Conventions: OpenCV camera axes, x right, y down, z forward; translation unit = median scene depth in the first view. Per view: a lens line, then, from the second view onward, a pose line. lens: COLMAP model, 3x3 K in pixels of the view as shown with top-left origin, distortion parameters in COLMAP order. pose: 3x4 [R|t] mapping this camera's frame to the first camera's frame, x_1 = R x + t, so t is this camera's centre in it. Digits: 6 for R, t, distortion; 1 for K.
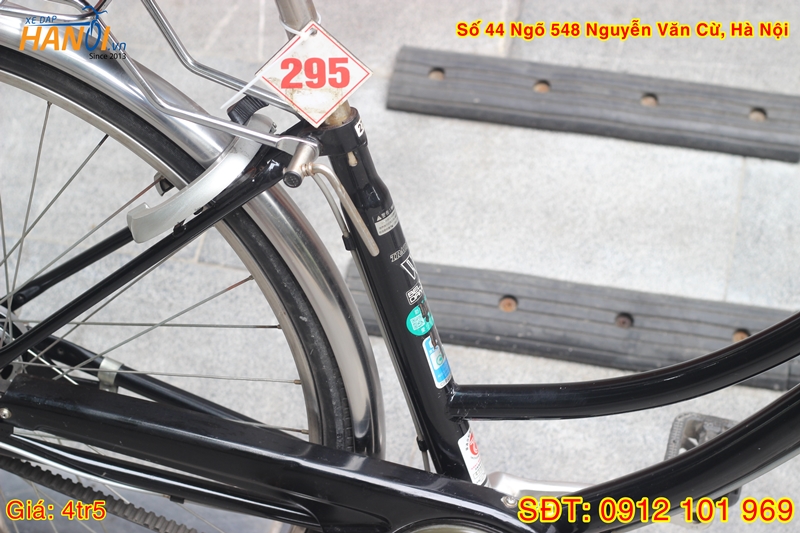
lens RADIAL K [[1922.5, 0, 400.0], [0, 1922.5, 266.5], [0, 0, 1]] dist [-0.117739, 0.270236]
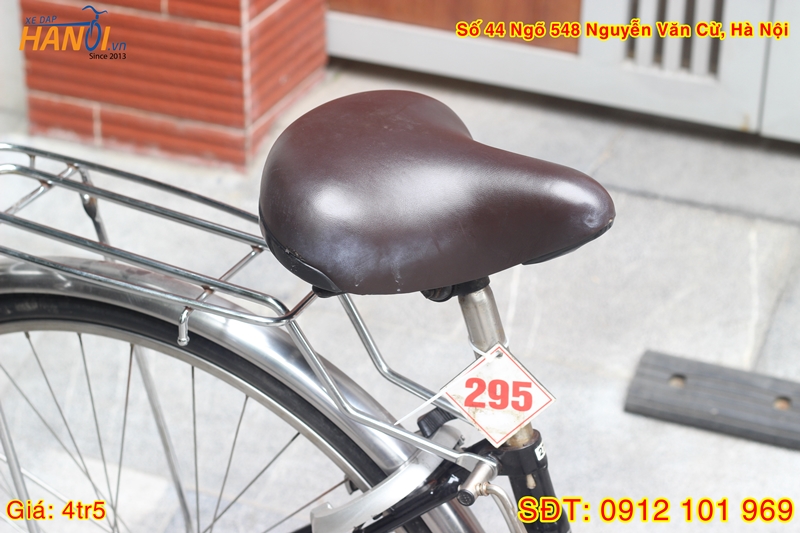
lens RADIAL K [[1922.5, 0, 400.0], [0, 1922.5, 266.5], [0, 0, 1]] dist [-0.117739, 0.270236]
pose [[0.982004, 0.080508, -0.170841, 0.047466], [-0.102088, 0.987323, -0.121540, -0.025719], [0.158890, 0.136793, 0.977774, -0.003768]]
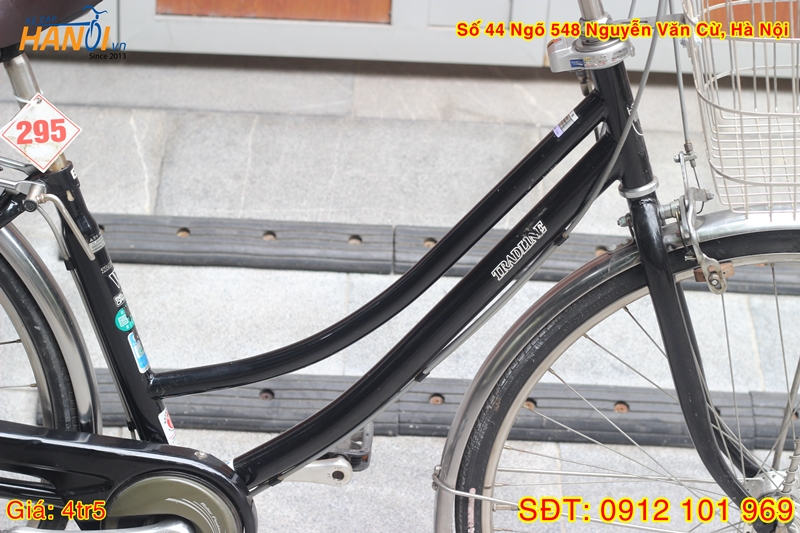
lens RADIAL K [[1922.5, 0, 400.0], [0, 1922.5, 266.5], [0, 0, 1]] dist [-0.117739, 0.270236]
pose [[0.975107, -0.066284, 0.211594, -0.060010], [0.104355, 0.979170, -0.174175, 0.176232], [-0.195641, 0.191920, 0.961713, -0.250905]]
